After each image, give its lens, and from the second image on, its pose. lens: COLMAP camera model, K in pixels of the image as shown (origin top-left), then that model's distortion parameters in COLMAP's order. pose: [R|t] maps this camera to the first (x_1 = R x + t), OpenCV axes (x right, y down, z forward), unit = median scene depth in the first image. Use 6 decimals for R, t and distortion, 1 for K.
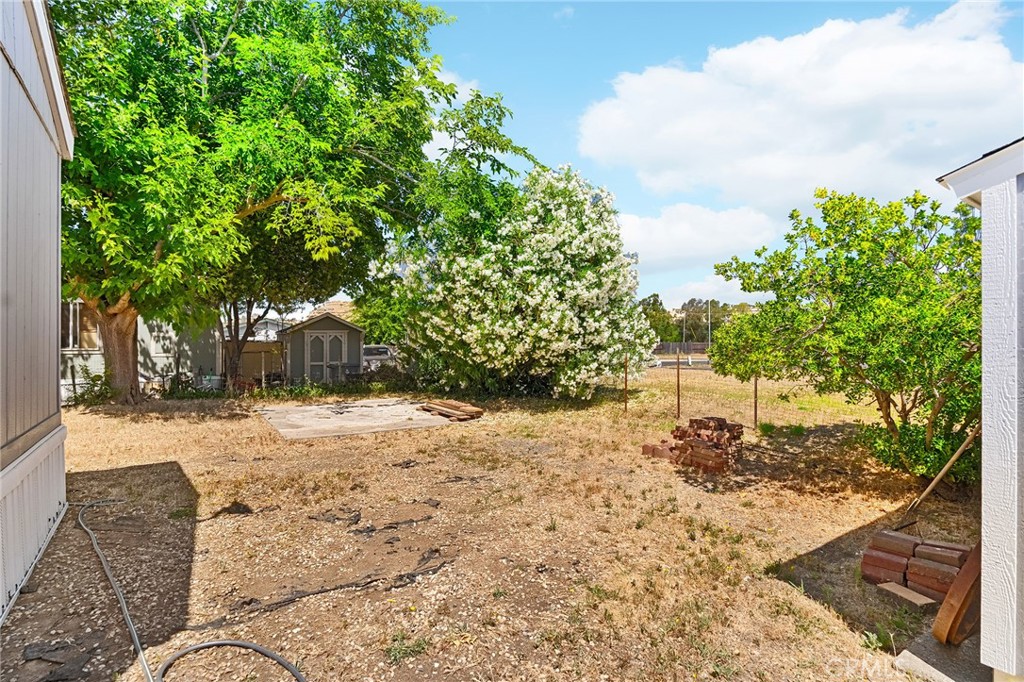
lens RADIAL K [[504.5, 0, 511.1], [0, 504.5, 343.1], [0, 0, 1]] dist [0.001163, 0.000238]
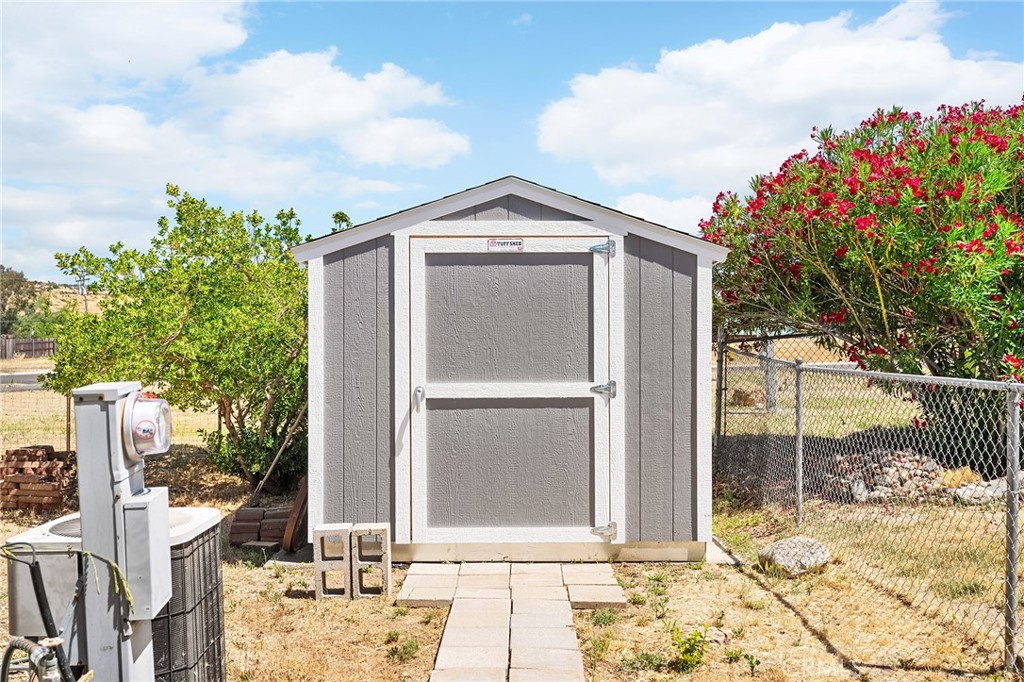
lens RADIAL K [[1035.5, 0, 512.0], [0, 1035.5, 341.0], [0, 0, 1]] dist [0.000054, -0.000554]
pose [[0.559997, 0.004316, 0.828483, -0.677872], [-0.000853, 0.999989, -0.004633, -0.007794], [-0.828494, 0.001887, 0.559995, -0.652963]]
